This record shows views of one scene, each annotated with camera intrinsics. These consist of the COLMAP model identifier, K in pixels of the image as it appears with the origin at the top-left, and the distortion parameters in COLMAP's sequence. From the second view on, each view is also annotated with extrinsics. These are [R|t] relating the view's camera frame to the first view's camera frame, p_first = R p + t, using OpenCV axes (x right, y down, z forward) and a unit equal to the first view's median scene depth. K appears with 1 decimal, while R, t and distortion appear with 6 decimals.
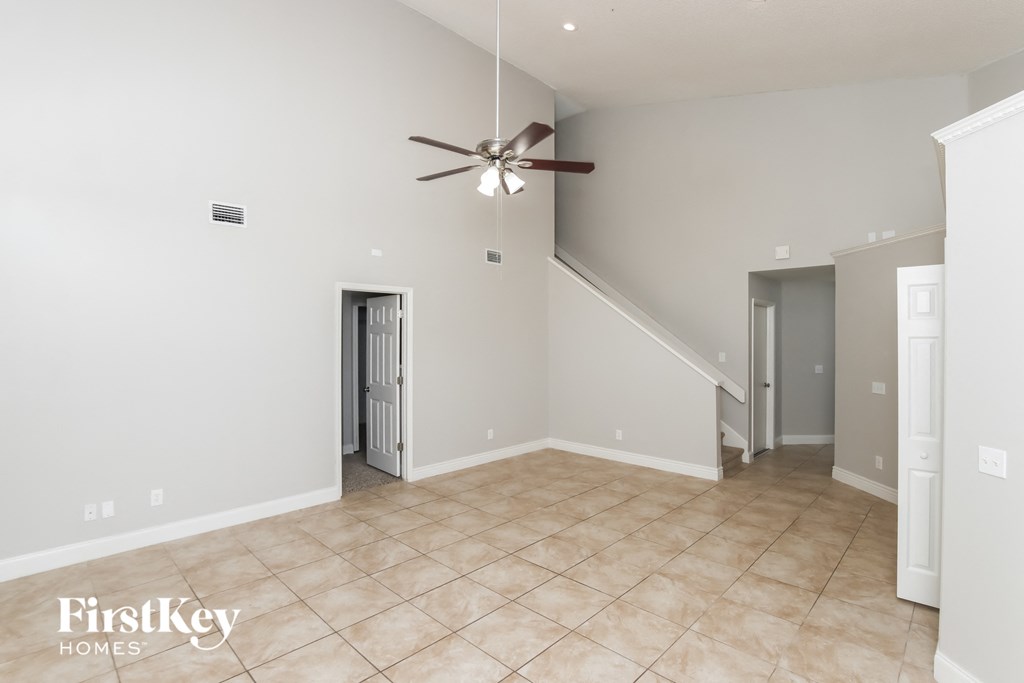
lens RADIAL K [[487.8, 0, 512.8], [0, 487.8, 339.3], [0, 0, 1]] dist [-0.001102, -0.000135]
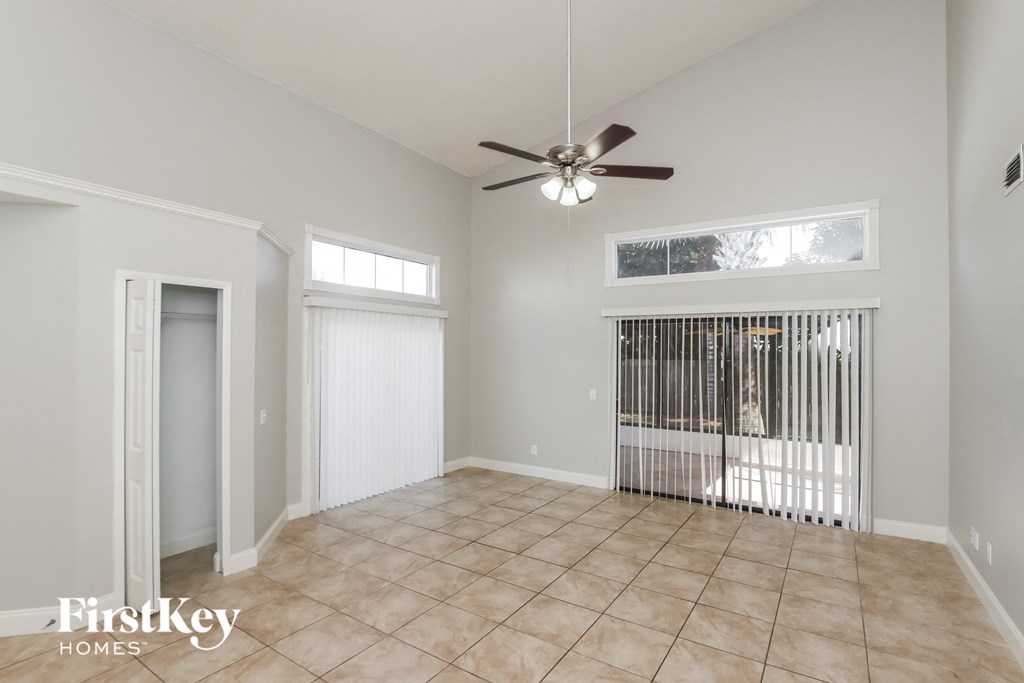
lens RADIAL K [[487.8, 0, 511.1], [0, 487.8, 345.9], [0, 0, 1]] dist [-0.001102, -0.000135]
pose [[-0.982720, -0.012290, -0.184689, 0.261904], [-0.011823, 0.999924, -0.003633, -0.014570], [0.184719, -0.001387, -0.982790, 1.999509]]
